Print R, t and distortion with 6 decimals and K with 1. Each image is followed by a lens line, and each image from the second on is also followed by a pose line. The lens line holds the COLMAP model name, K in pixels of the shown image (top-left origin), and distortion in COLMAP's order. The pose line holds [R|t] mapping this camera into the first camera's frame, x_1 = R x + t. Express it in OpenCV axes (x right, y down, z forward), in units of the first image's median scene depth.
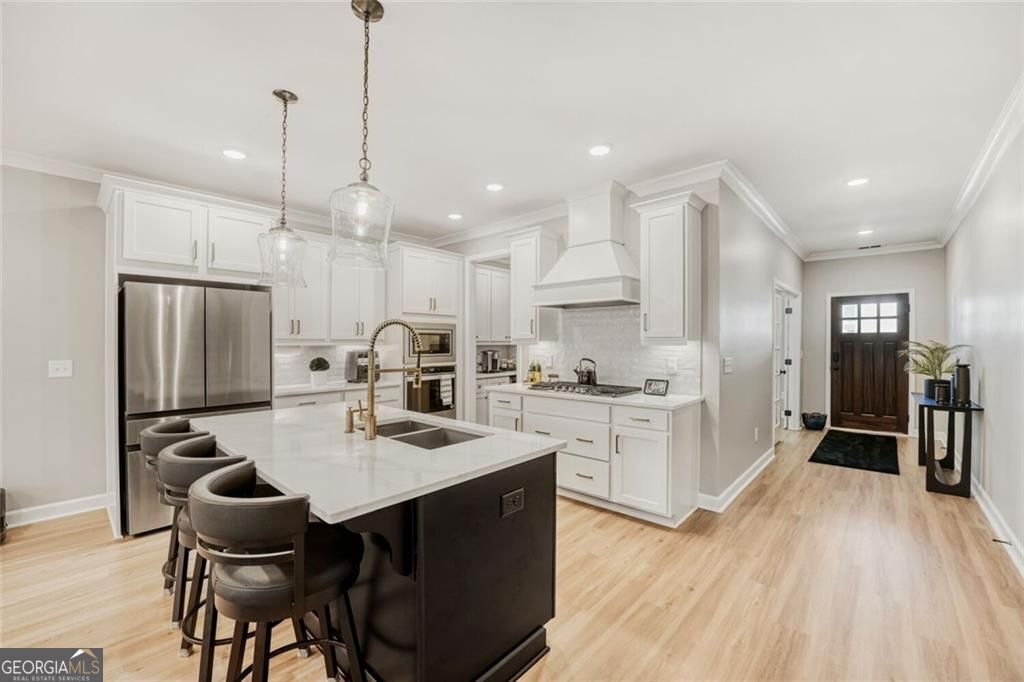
lens RADIAL K [[413.6, 0, 509.4], [0, 413.6, 344.1], [0, 0, 1]] dist [-0.027969, 0.004034]
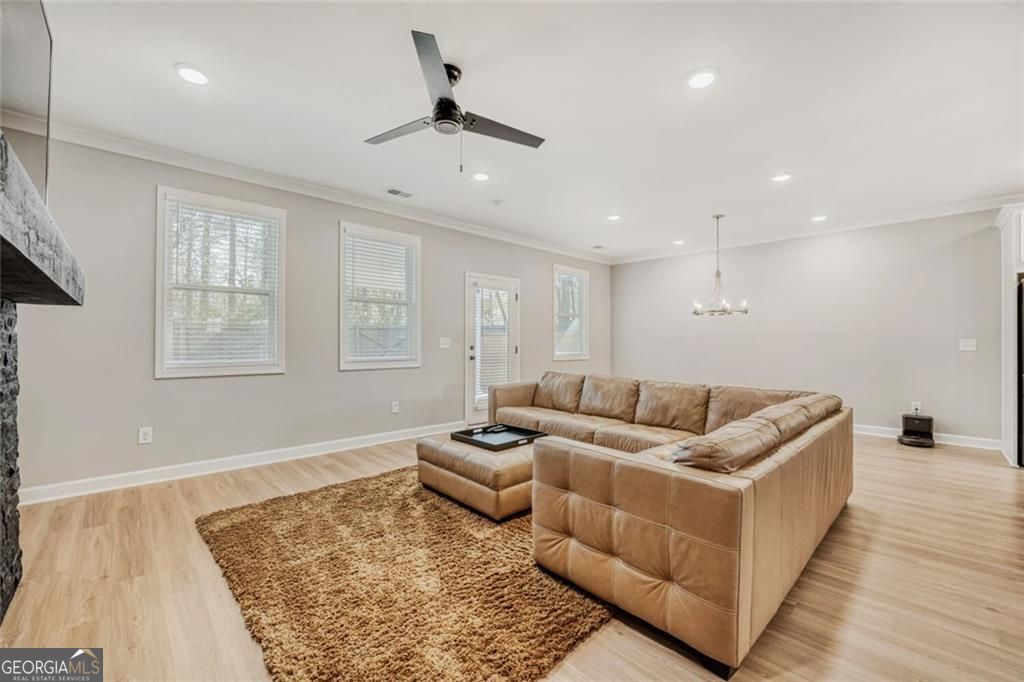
lens RADIAL K [[413.6, 0, 529.2], [0, 413.6, 345.9], [0, 0, 1]] dist [-0.027969, 0.004034]
pose [[-0.040550, 0.002866, -0.999173, 0.283988], [-0.006424, 0.999974, 0.003129, 0.050514], [0.999157, 0.006546, -0.040531, -0.375044]]
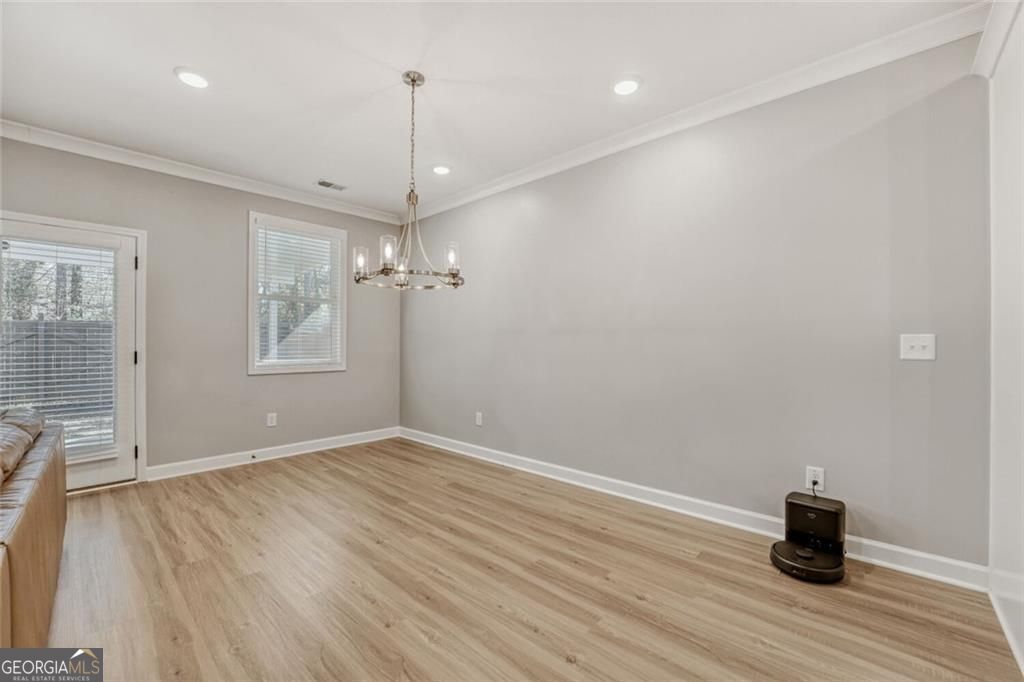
lens RADIAL K [[413.6, 0, 519.5], [0, 413.6, 349.0], [0, 0, 1]] dist [-0.027969, 0.004034]
pose [[0.005146, 0.000778, -0.999986, -0.339723], [-0.004495, 0.999990, 0.000755, 0.049221], [0.999977, 0.004491, 0.005149, 0.256456]]
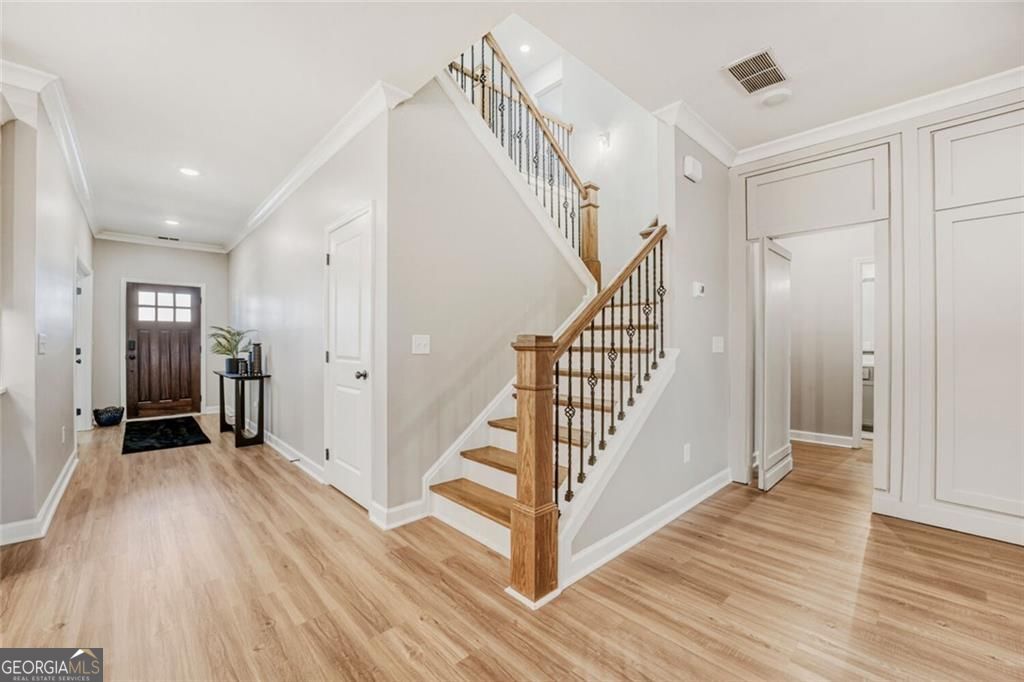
lens RADIAL K [[413.6, 0, 512.3], [0, 413.6, 345.7], [0, 0, 1]] dist [-0.027969, 0.004034]
pose [[0.074536, -0.005318, 0.997204, -0.116966], [0.001709, 0.999985, 0.005205, 0.044442], [-0.997217, 0.001316, 0.074544, 0.061481]]
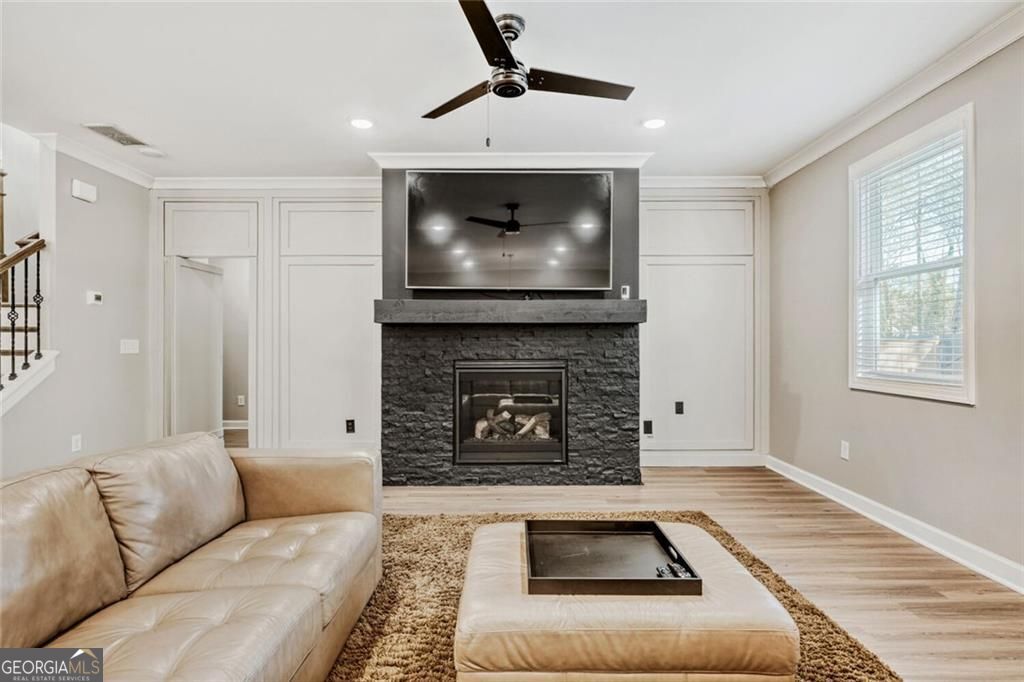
lens RADIAL K [[508.2, 0, 508.8], [0, 508.2, 338.7], [0, 0, 1]] dist [-0.007577, 0.002502]
pose [[-0.670968, 0.002909, 0.741481, -0.663813], [0.002232, 0.999996, -0.001904, 0.035392], [-0.741483, 0.000377, -0.670971, -0.146015]]
